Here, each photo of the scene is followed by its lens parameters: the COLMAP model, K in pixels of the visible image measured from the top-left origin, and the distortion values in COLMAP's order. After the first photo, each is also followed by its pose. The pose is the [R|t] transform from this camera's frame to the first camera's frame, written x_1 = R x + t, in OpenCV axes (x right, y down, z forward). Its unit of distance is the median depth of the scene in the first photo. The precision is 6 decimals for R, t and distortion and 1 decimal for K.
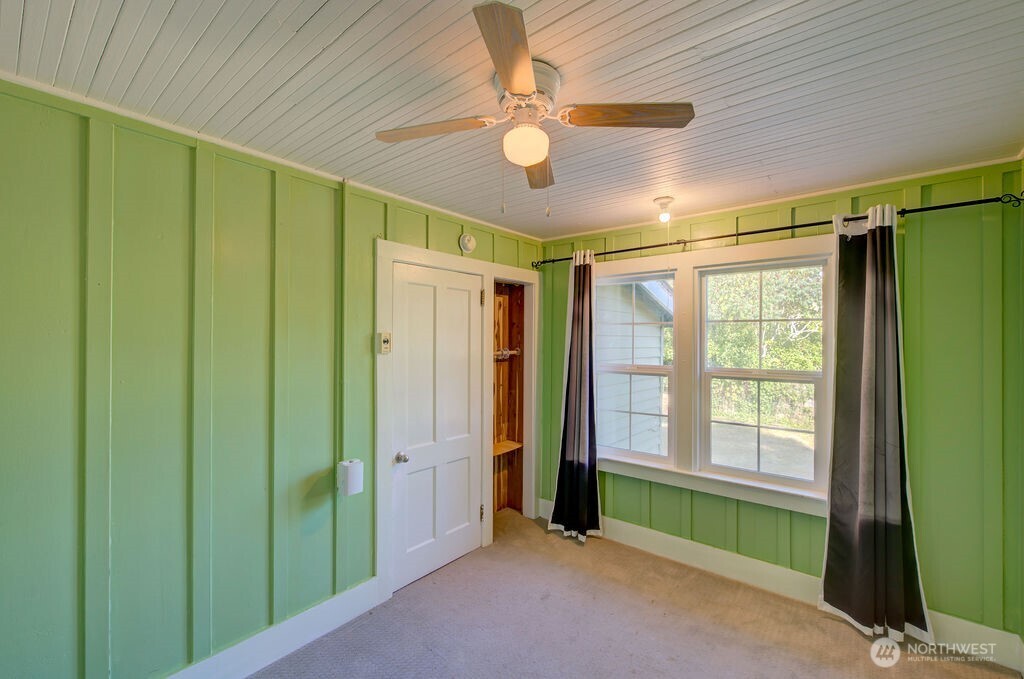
lens RADIAL K [[424.1, 0, 514.1], [0, 424.1, 336.3], [0, 0, 1]] dist [-0.000534, 0.000108]
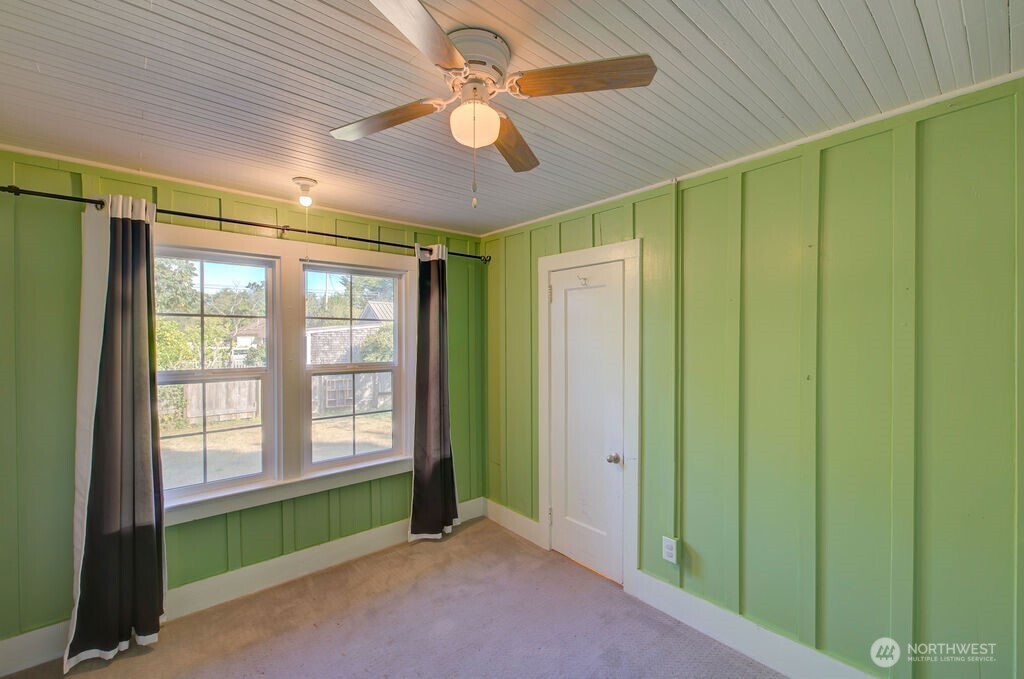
lens RADIAL K [[432.2, 0, 516.2], [0, 432.2, 339.5], [0, 0, 1]] dist [-0.001441, -0.000023]
pose [[0.175768, -0.007223, 0.984405, -0.462318], [-0.004048, 0.999959, 0.008060, 0.005122], [-0.984423, -0.005401, 0.175732, 0.384906]]
